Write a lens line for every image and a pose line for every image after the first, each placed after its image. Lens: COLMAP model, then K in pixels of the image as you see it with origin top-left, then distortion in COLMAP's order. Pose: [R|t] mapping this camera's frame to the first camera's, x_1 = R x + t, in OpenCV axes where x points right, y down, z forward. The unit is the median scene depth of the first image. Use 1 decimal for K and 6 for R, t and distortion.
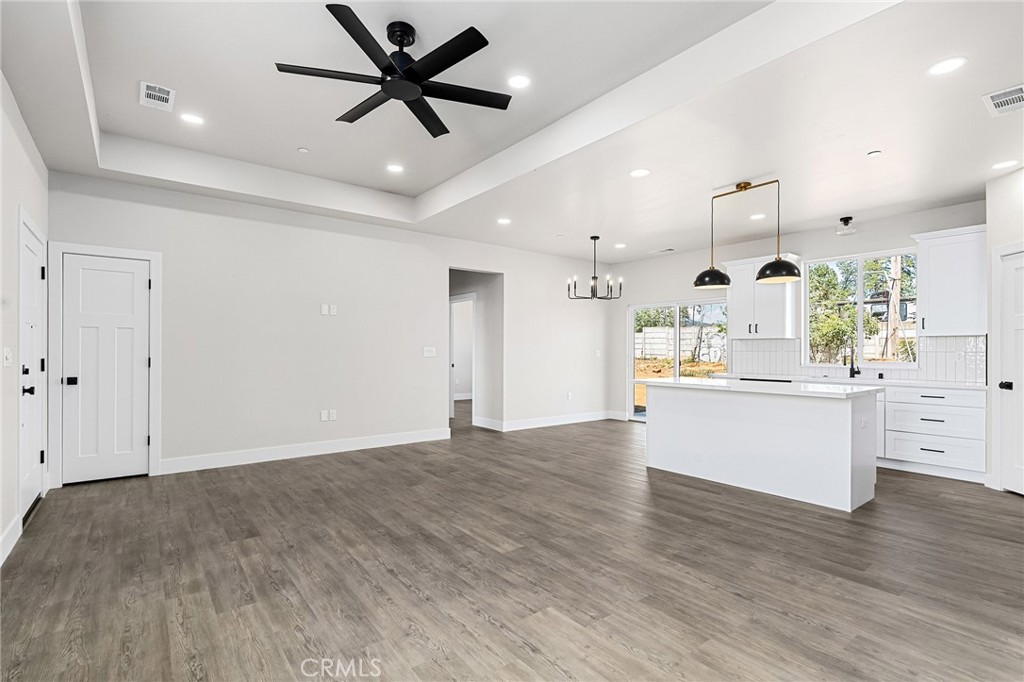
lens RADIAL K [[486.3, 0, 512.2], [0, 486.3, 347.3], [0, 0, 1]] dist [-0.001898, -0.000555]
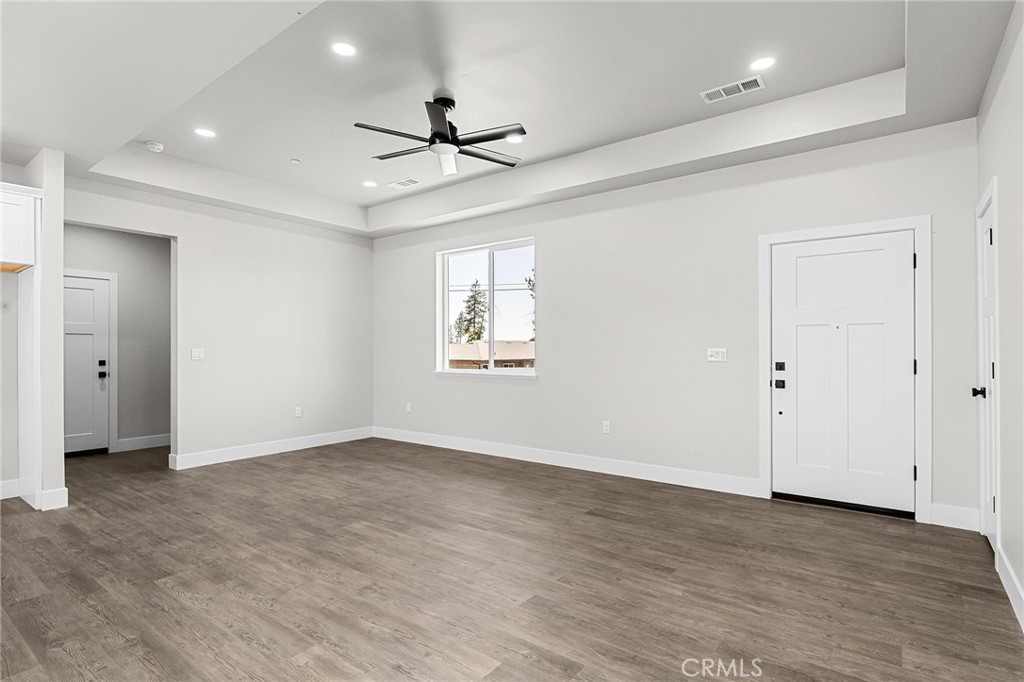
lens RADIAL K [[517.6, 0, 511.4], [0, 517.6, 346.7], [0, 0, 1]] dist [-0.000468, -0.000211]
pose [[-0.965762, -0.001988, -0.259421, -0.038928], [0.001946, 0.999887, -0.014906, 0.015457], [0.259422, -0.014901, -0.965649, 2.047096]]
